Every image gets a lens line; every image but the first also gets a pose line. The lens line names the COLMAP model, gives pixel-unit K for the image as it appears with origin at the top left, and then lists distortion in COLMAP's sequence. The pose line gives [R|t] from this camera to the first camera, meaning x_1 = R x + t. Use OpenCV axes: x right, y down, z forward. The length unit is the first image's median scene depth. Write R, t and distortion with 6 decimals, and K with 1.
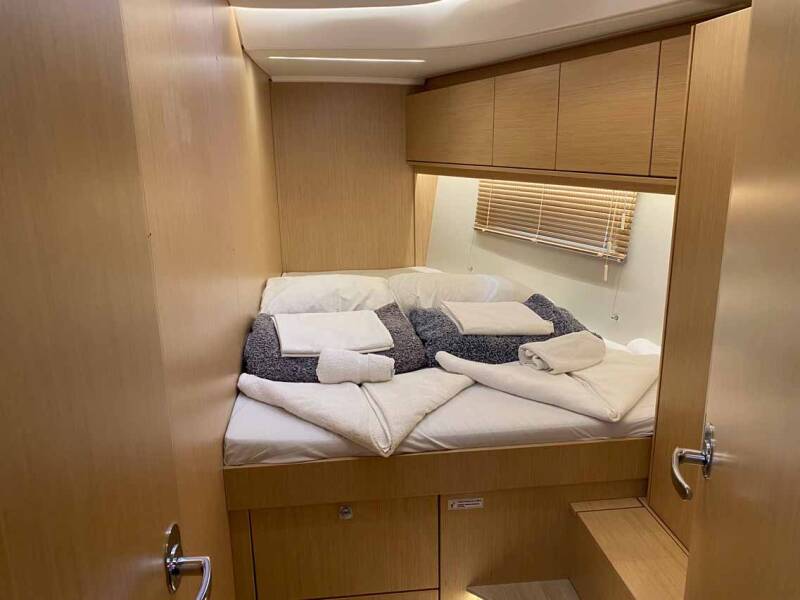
lens RADIAL K [[602.5, 0, 400.0], [0, 602.5, 300.0], [0, 0, 1]] dist [0.003990, 0.002146]
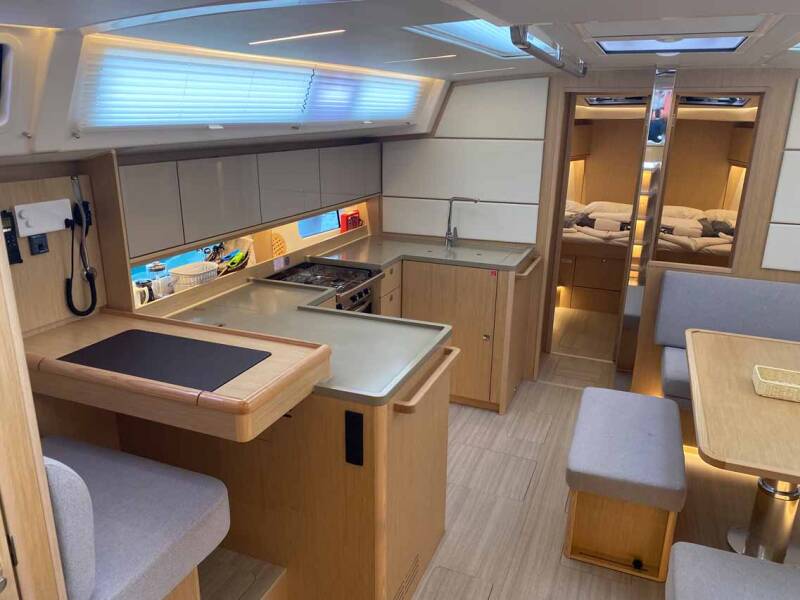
lens RADIAL K [[602.5, 0, 400.0], [0, 602.5, 300.0], [0, 0, 1]] dist [0.003990, 0.002146]
pose [[0.868782, 0.155854, -0.470029, 0.123758], [-0.136430, 0.987779, 0.075360, 0.344592], [0.476030, -0.001346, 0.879428, -1.930552]]
